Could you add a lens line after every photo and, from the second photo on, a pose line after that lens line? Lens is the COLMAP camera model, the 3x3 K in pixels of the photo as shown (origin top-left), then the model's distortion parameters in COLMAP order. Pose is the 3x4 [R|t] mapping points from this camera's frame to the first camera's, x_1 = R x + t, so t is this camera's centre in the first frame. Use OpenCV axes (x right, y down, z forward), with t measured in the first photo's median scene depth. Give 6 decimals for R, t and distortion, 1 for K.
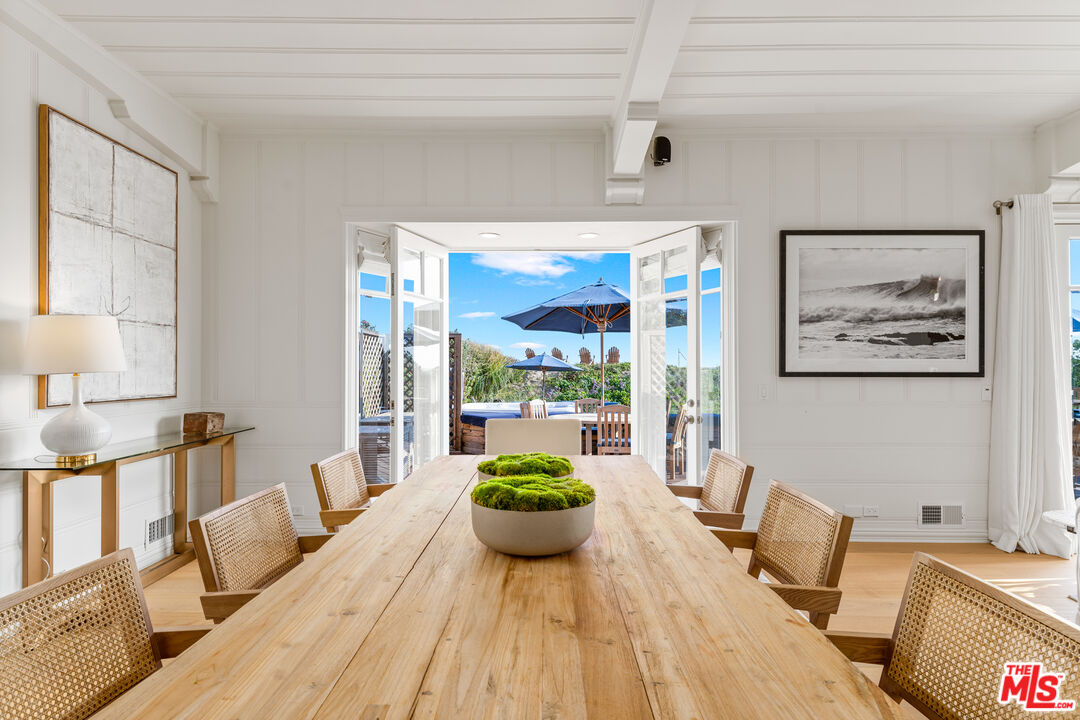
lens RADIAL K [[572.9, 0, 540.0], [0, 572.9, 360.0], [0, 0, 1]] dist [0.001603, -0.000819]
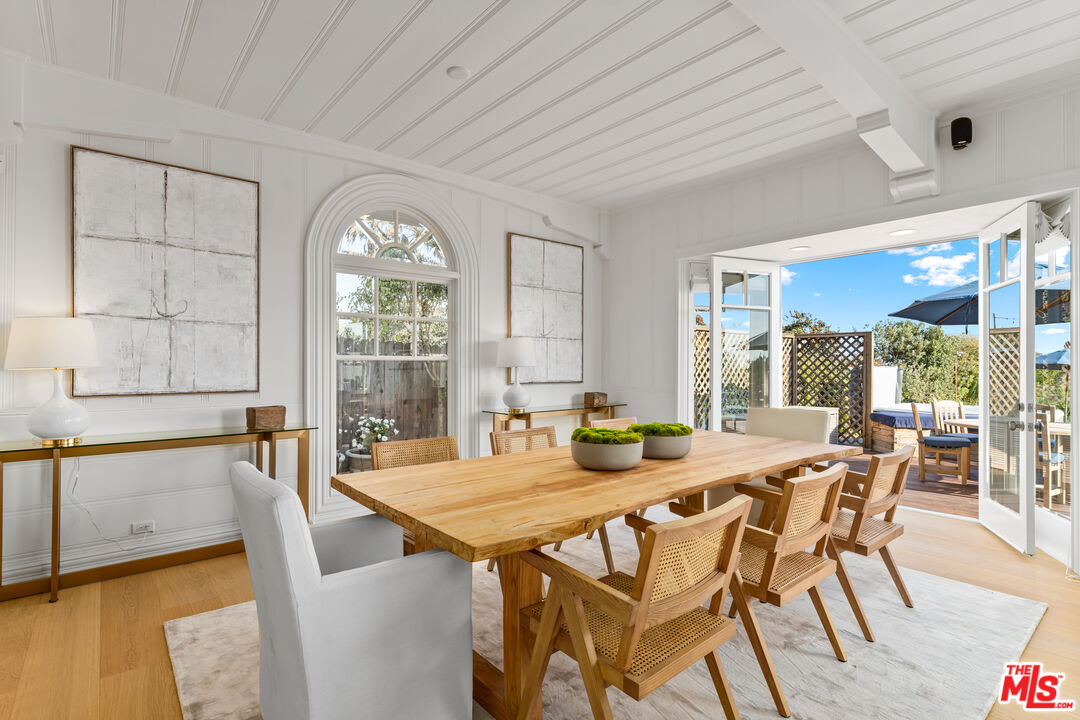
lens RADIAL K [[522.7, 0, 545.7], [0, 522.7, 360.7], [0, 0, 1]] dist [0.002136, 0.000783]
pose [[0.654874, -0.002520, -0.755734, 0.442555], [0.005730, 0.999982, 0.001631, -0.000768], [0.755717, -0.005398, 0.654876, -0.071312]]
